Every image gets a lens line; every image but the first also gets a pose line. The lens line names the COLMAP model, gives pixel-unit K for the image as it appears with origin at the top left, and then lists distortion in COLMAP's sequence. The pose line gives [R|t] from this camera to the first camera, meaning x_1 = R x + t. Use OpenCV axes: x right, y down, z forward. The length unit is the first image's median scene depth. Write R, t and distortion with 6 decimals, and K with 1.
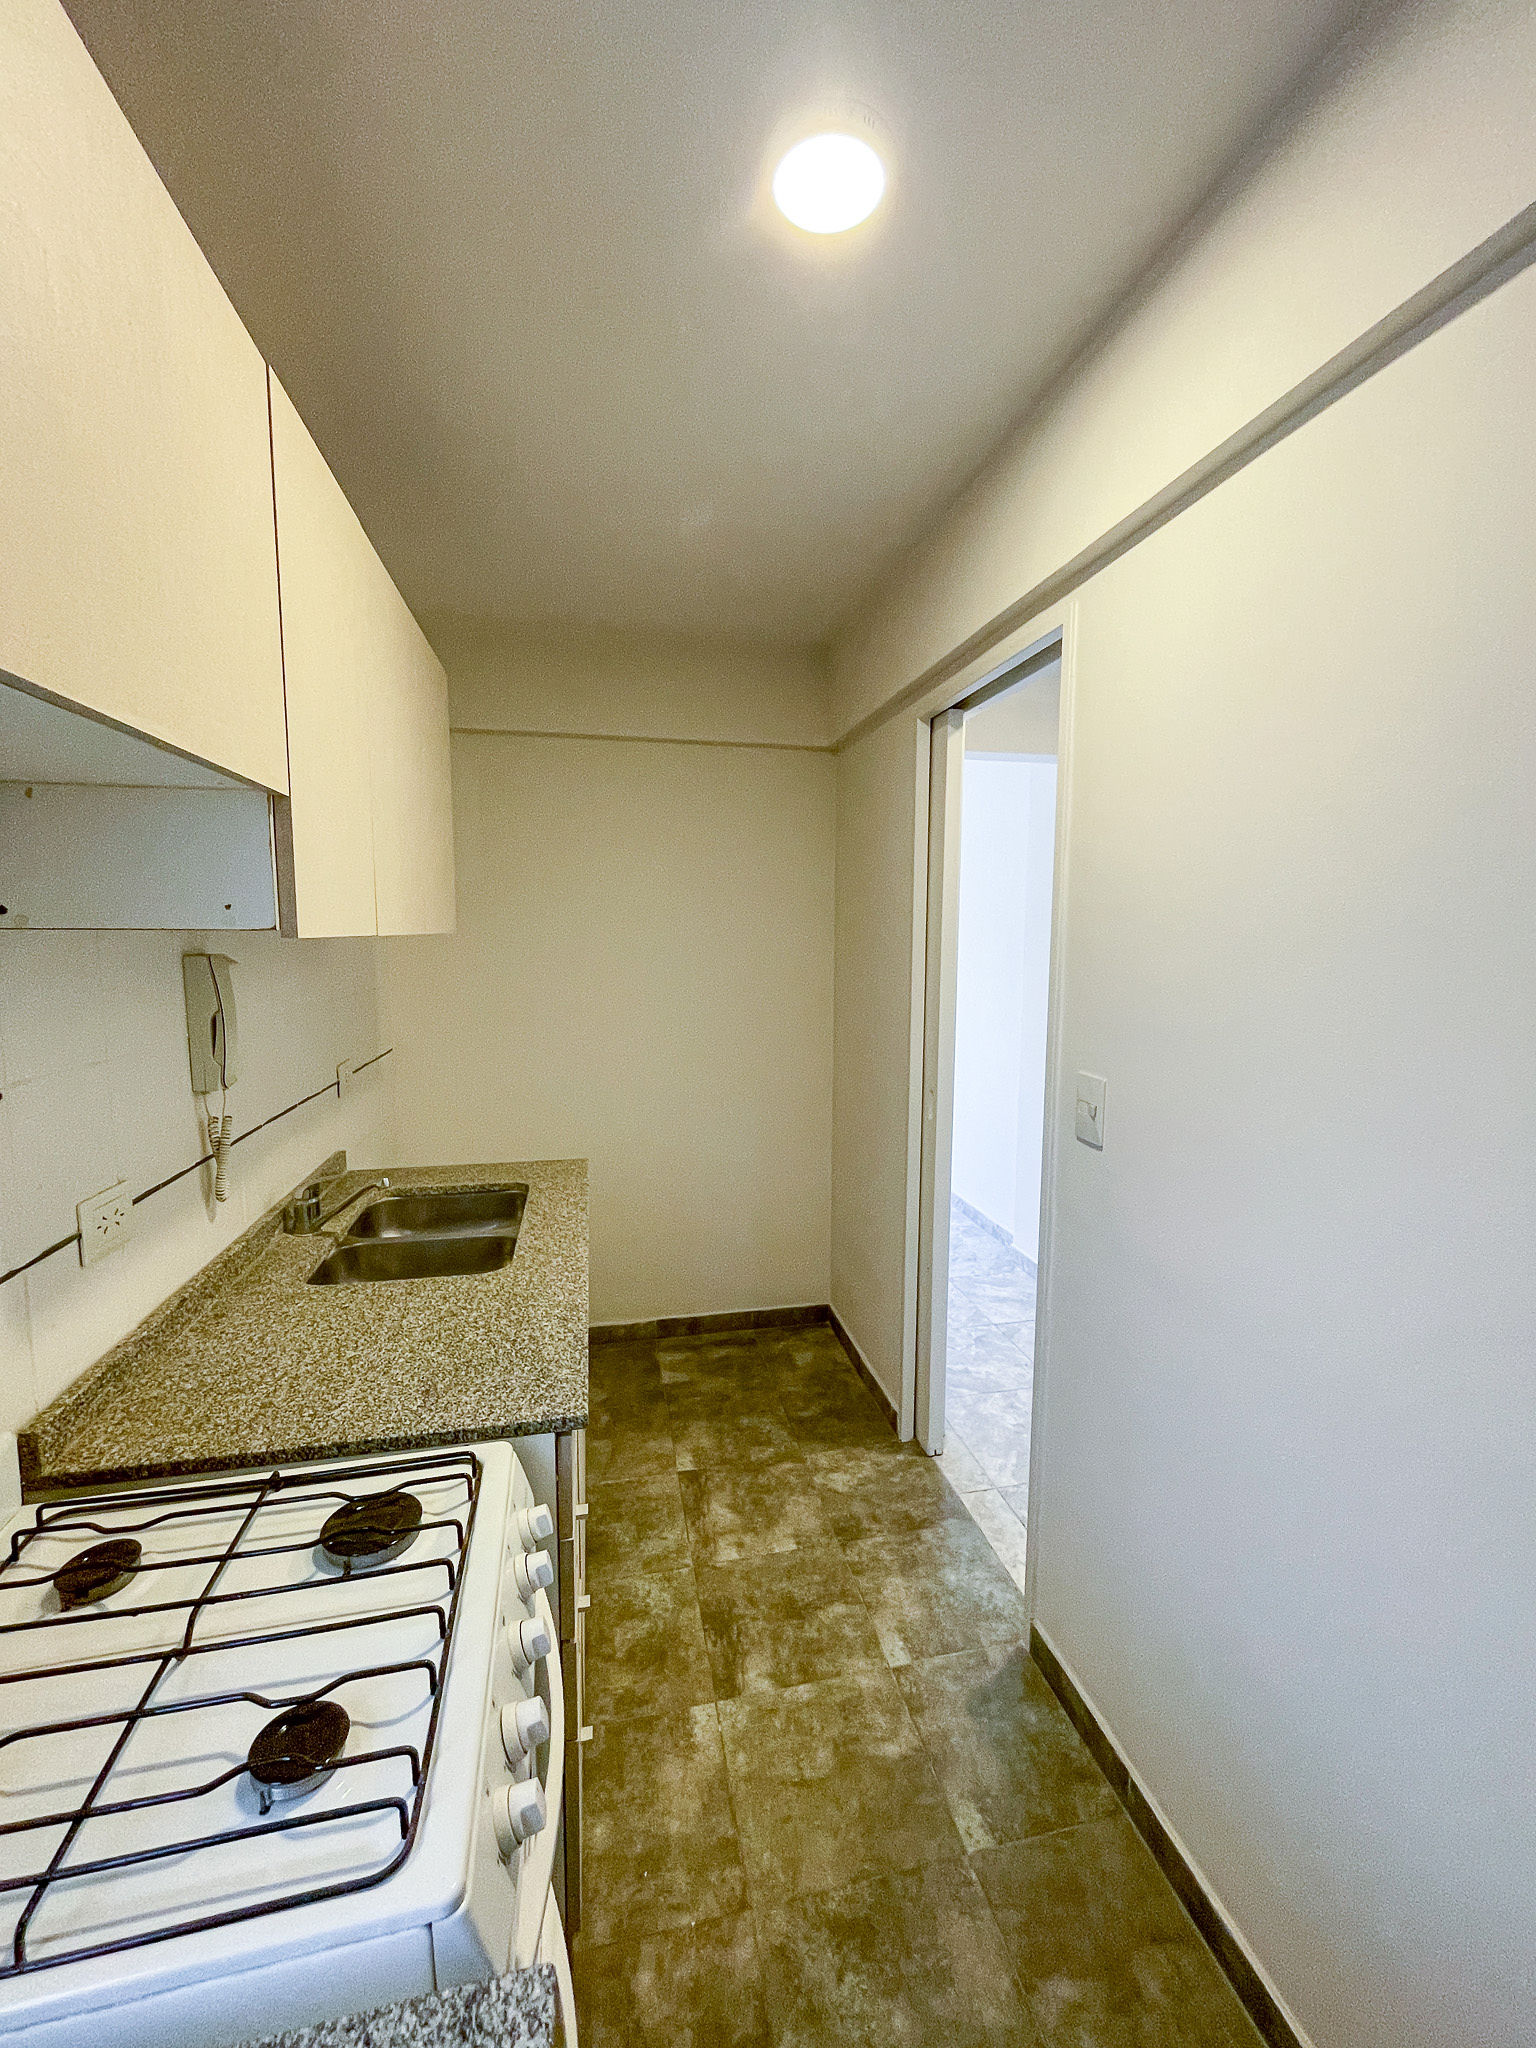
lens RADIAL K [[834.0, 0, 776.5], [0, 834.0, 1021.9], [0, 0, 1]] dist [-0.004083, 0.000118]
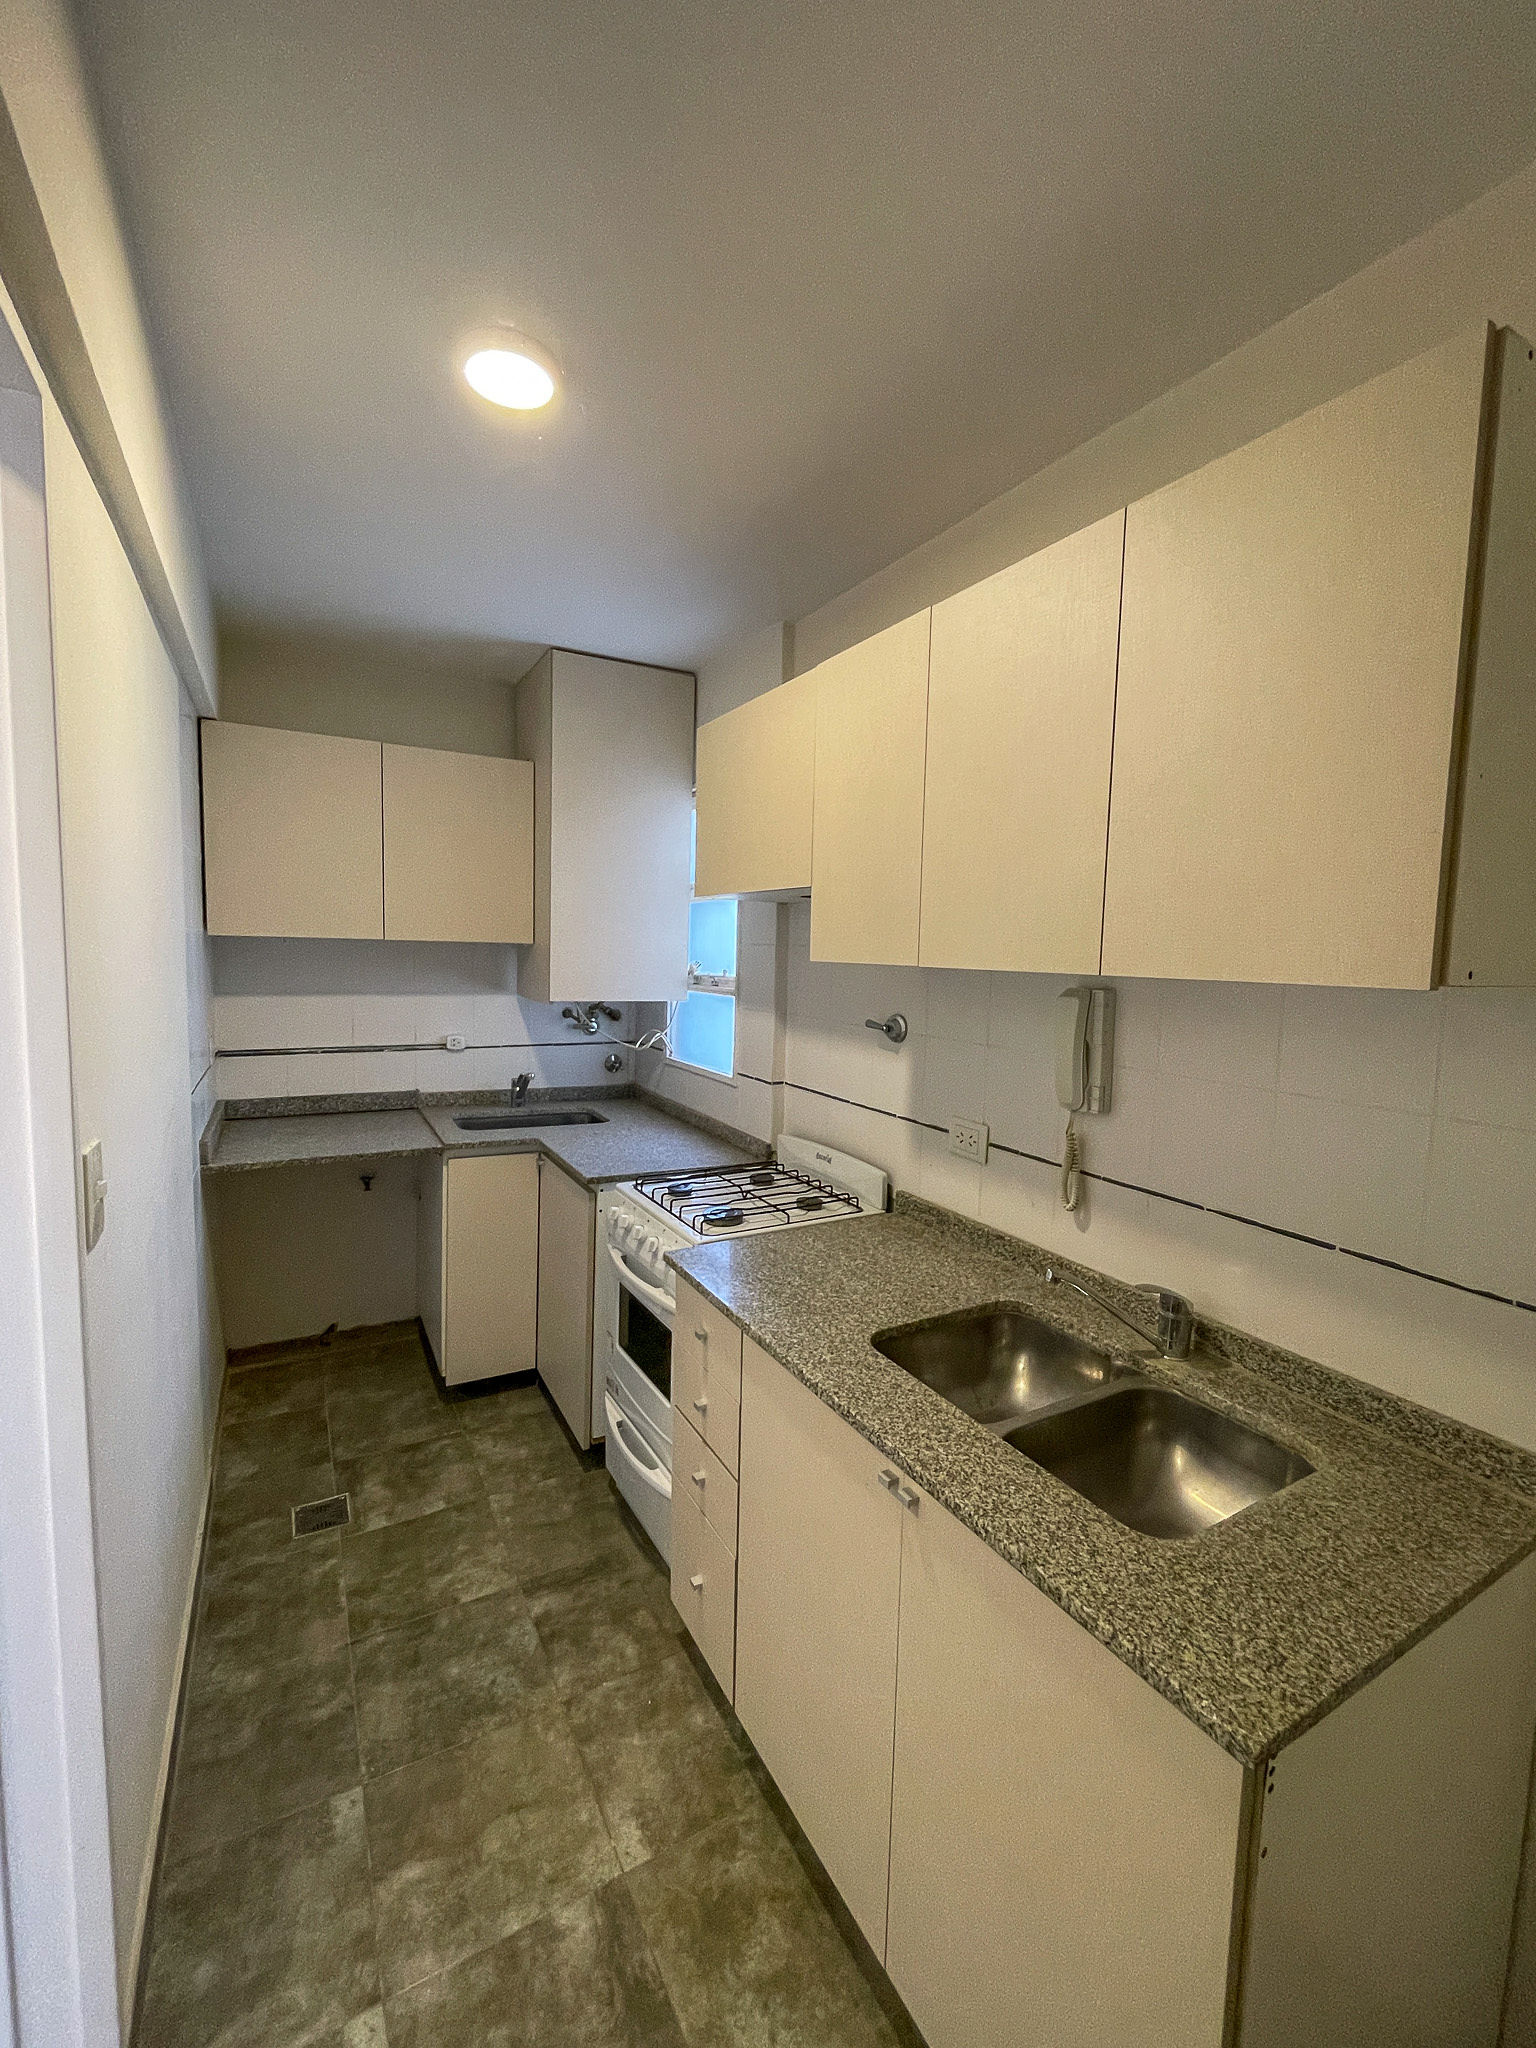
lens RADIAL K [[834.0, 0, 771.1], [0, 834.0, 1023.7], [0, 0, 1]] dist [-0.004083, 0.000118]
pose [[-0.954691, -0.003236, -0.297582, 0.038486], [-0.062212, 0.980018, 0.188929, -0.197487], [0.291024, 0.198882, -0.935815, 1.739513]]
